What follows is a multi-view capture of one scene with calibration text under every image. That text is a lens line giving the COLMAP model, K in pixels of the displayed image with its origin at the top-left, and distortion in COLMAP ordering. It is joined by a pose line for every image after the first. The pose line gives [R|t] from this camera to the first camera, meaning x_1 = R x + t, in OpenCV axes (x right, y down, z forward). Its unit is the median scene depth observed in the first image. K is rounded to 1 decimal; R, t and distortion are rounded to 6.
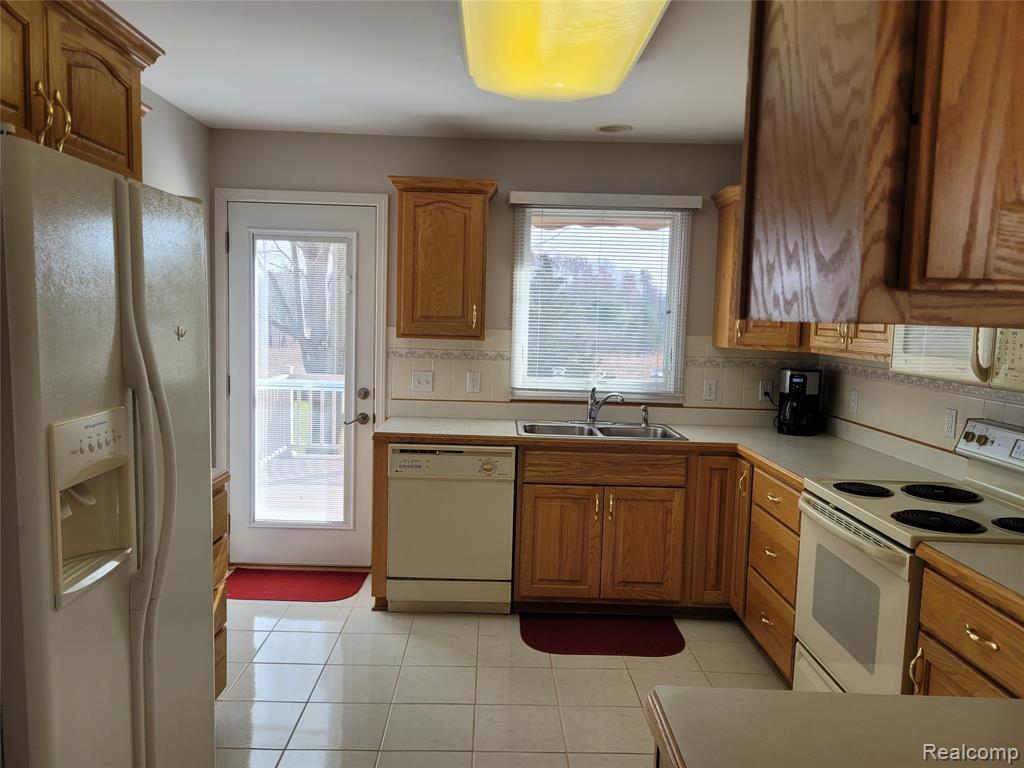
lens RADIAL K [[788.8, 0, 494.7], [0, 788.8, 386.8], [0, 0, 1]] dist [0.048549, -0.034599]
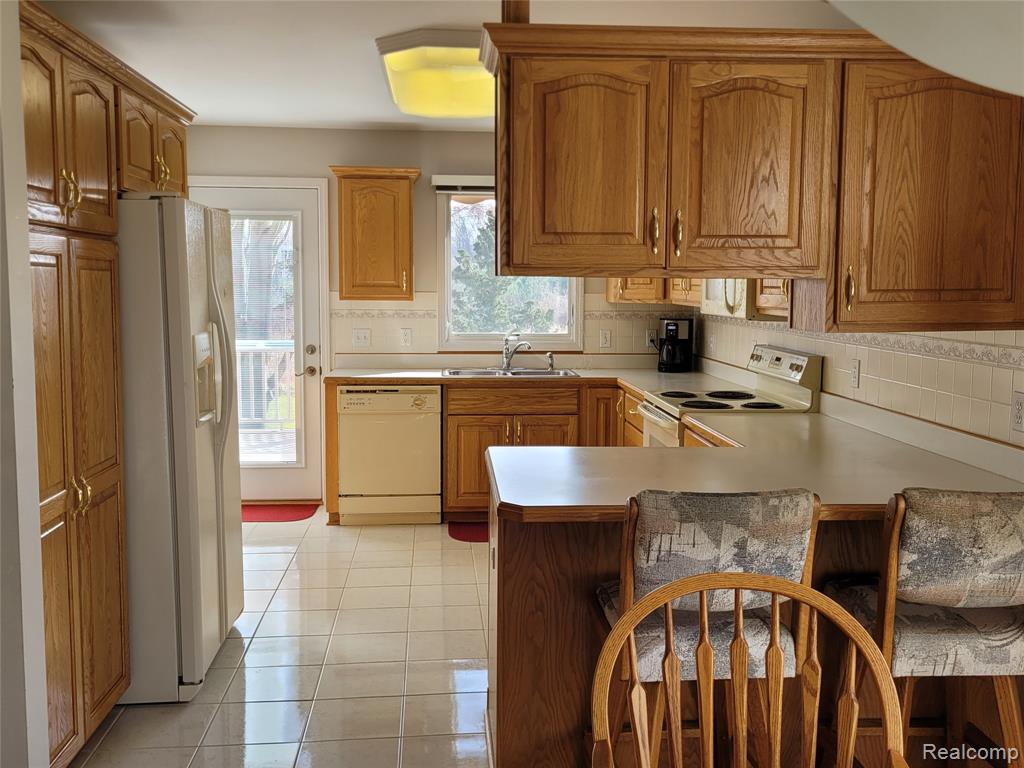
lens RADIAL K [[1001.0, 0, 513.7], [0, 1001.0, 378.6], [0, 0, 1]] dist [0.048238, 0.000000]
pose [[0.996853, -0.029073, 0.073750, 0.024664], [0.028626, 0.999565, 0.007112, 0.056657], [-0.073924, -0.004978, 0.997251, -0.566692]]
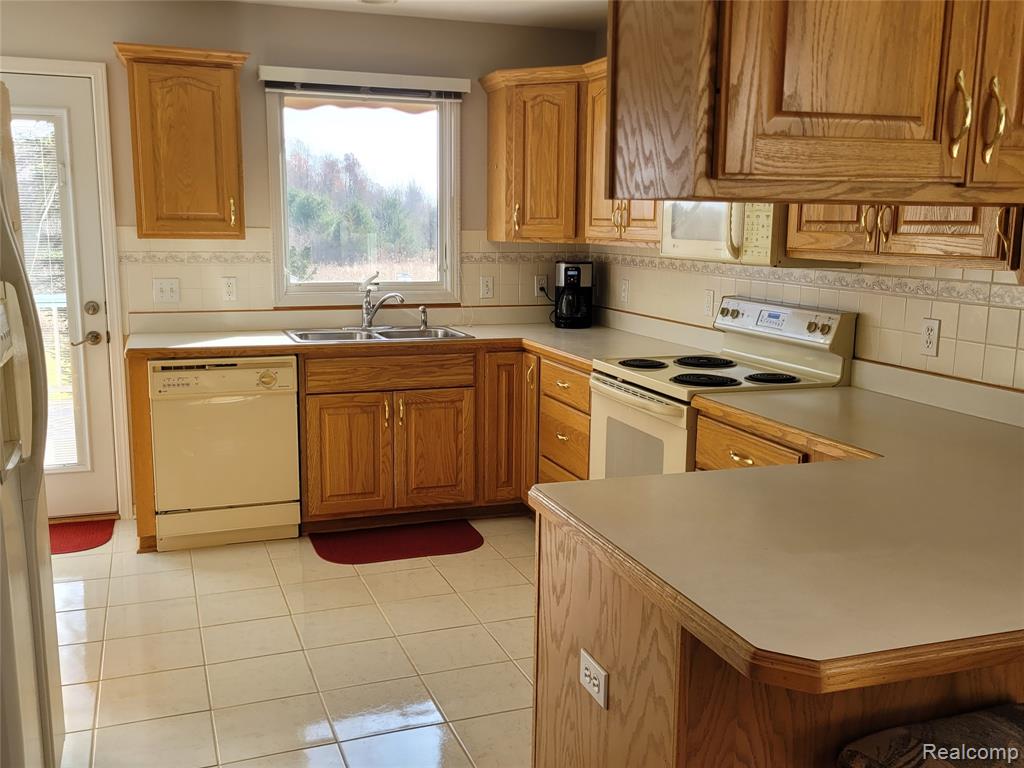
lens RADIAL K [[1001.0, 0, 516.0], [0, 1001.0, 390.9], [0, 0, 1]] dist [0.048238, 0.000000]
pose [[0.940522, -0.075247, 0.331294, -0.120251], [0.047229, 0.994654, 0.091835, 0.021906], [-0.336433, -0.070727, 0.939048, -0.178130]]
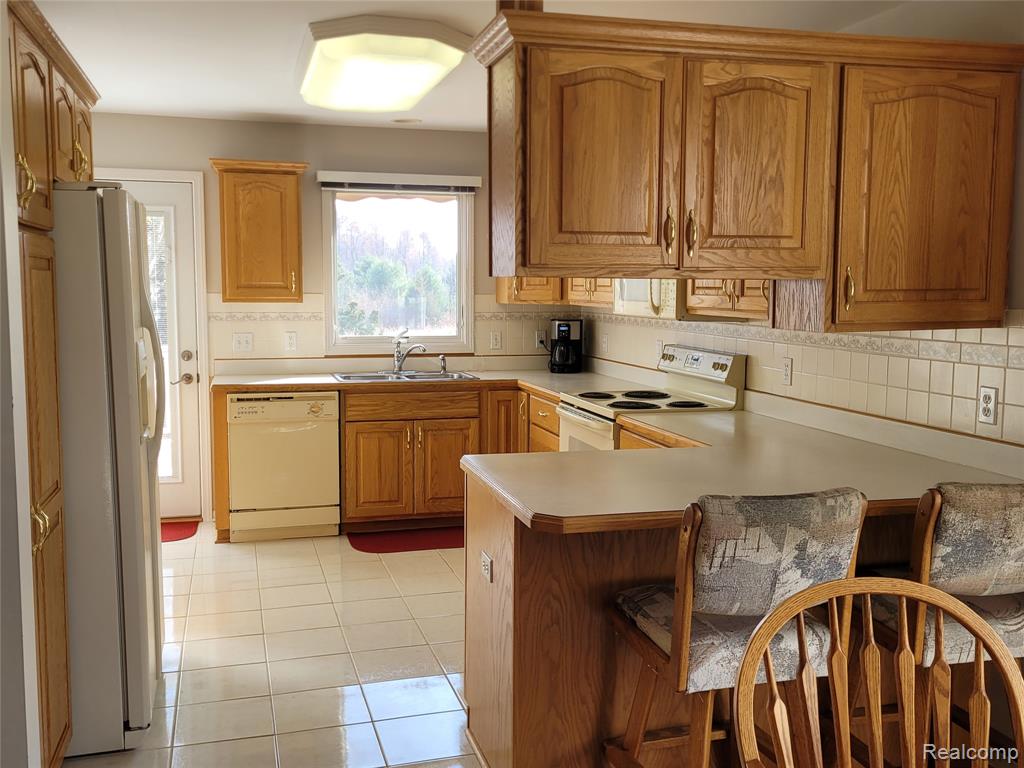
lens RADIAL K [[1001.0, 0, 506.6], [0, 1001.0, 384.5], [0, 0, 1]] dist [0.048238, 0.000000]
pose [[0.964483, -0.049606, 0.259443, -0.117884], [0.046205, 0.998748, 0.019195, 0.048215], [-0.260071, -0.006526, 0.965568, -0.509931]]
